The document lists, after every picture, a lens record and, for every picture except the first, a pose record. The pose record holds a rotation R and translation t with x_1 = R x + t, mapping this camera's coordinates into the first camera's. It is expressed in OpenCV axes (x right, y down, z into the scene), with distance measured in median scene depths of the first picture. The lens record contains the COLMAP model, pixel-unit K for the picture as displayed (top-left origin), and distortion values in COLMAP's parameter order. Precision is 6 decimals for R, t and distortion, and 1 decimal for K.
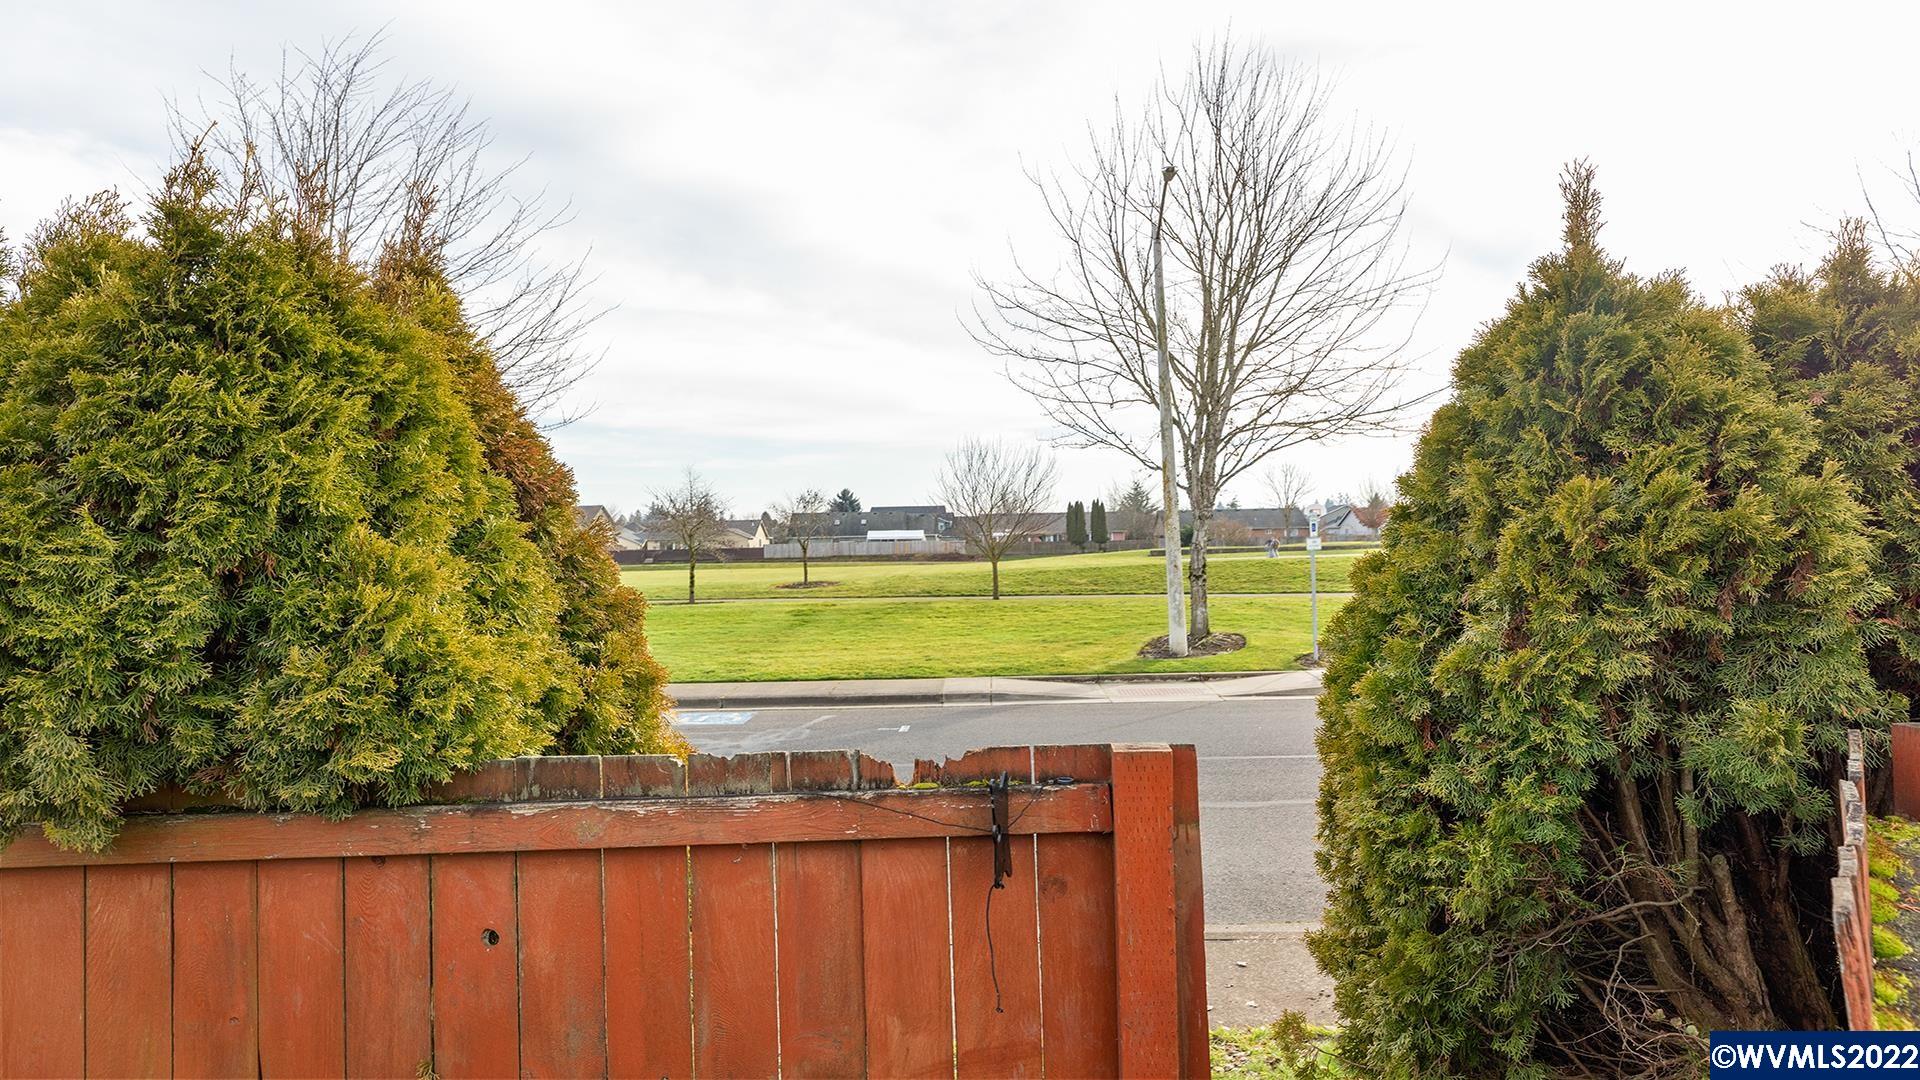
lens RADIAL K [[1293.2, 0, 960.0], [0, 1293.2, 540.0], [0, 0, 1]] dist [0.006467, 0.000828]
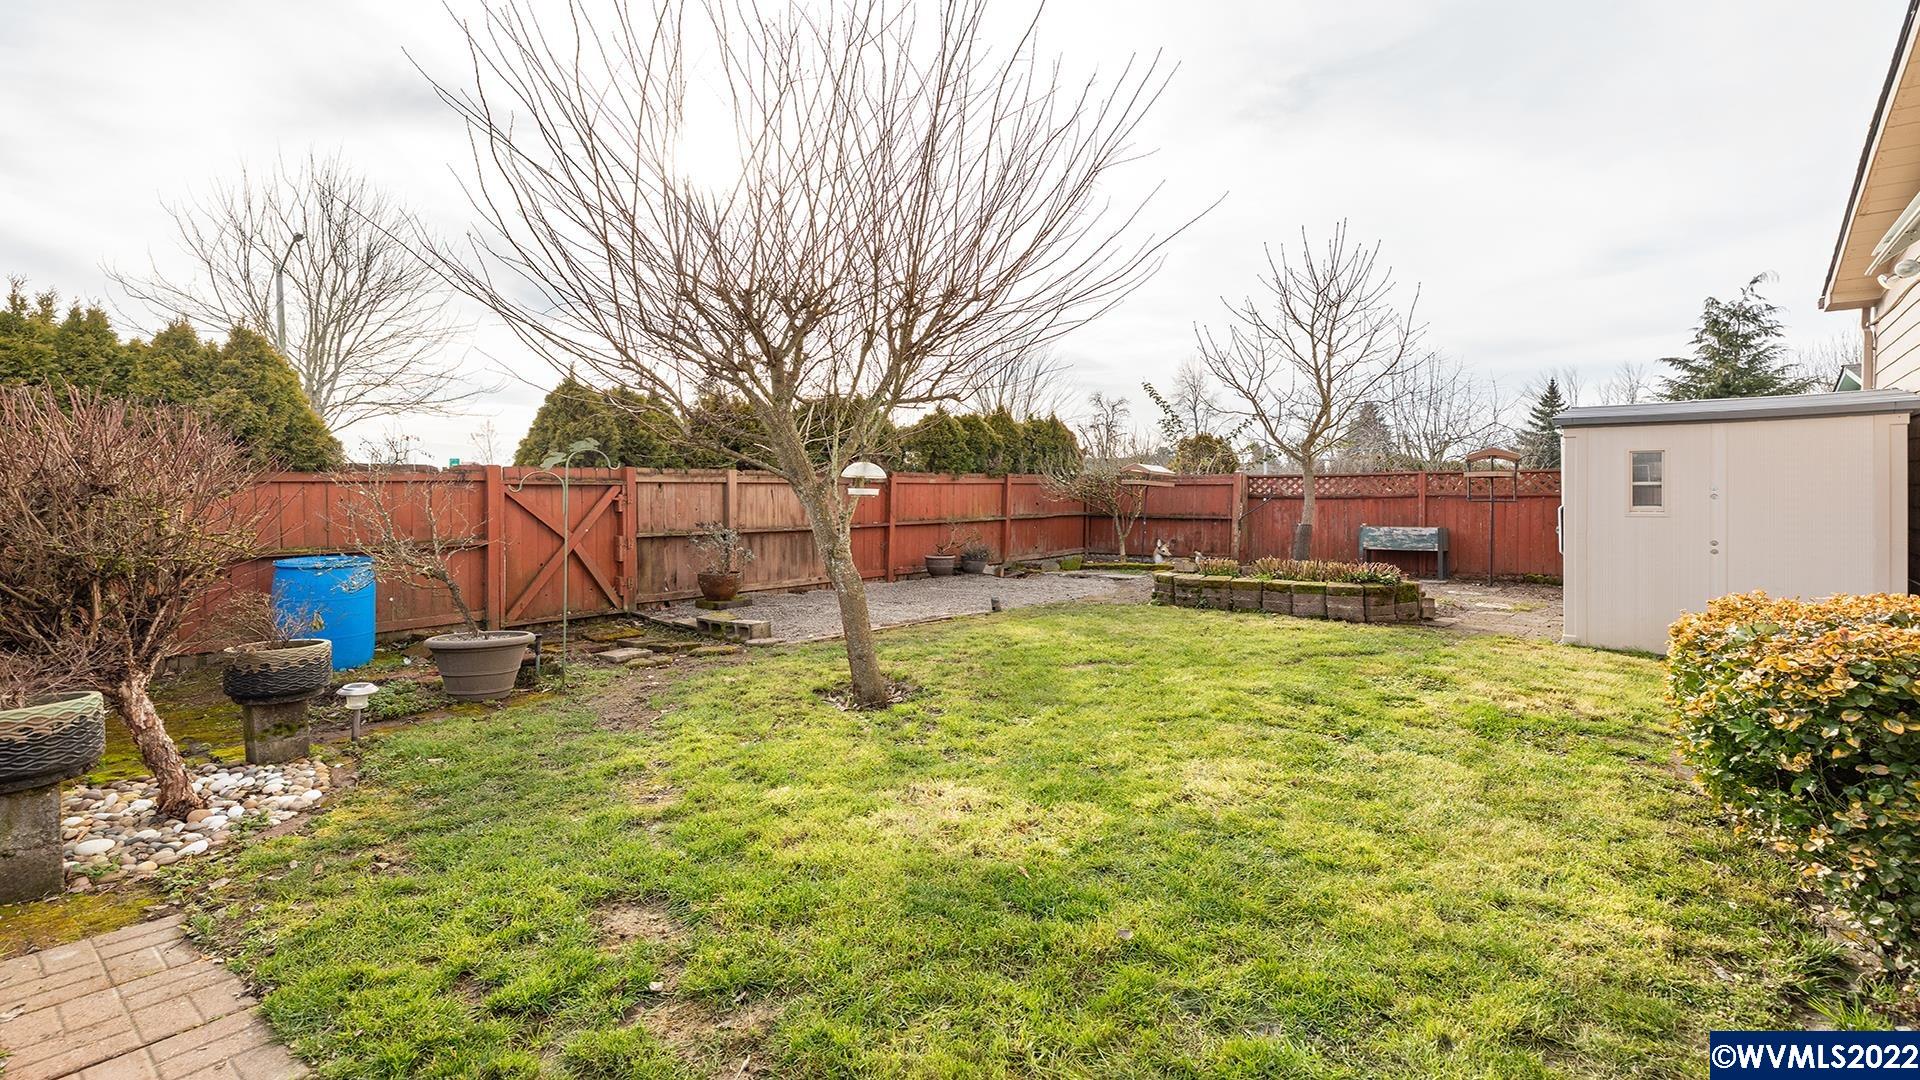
lens RADIAL K [[880.7, 0, 950.7], [0, 880.7, 488.8], [0, 0, 1]] dist [0.001089, -0.000007]
pose [[0.630469, 0.028501, 0.775691, -0.180480], [-0.017422, 0.999594, -0.022567, 0.037515], [-0.776019, 0.000713, 0.630710, -0.335505]]
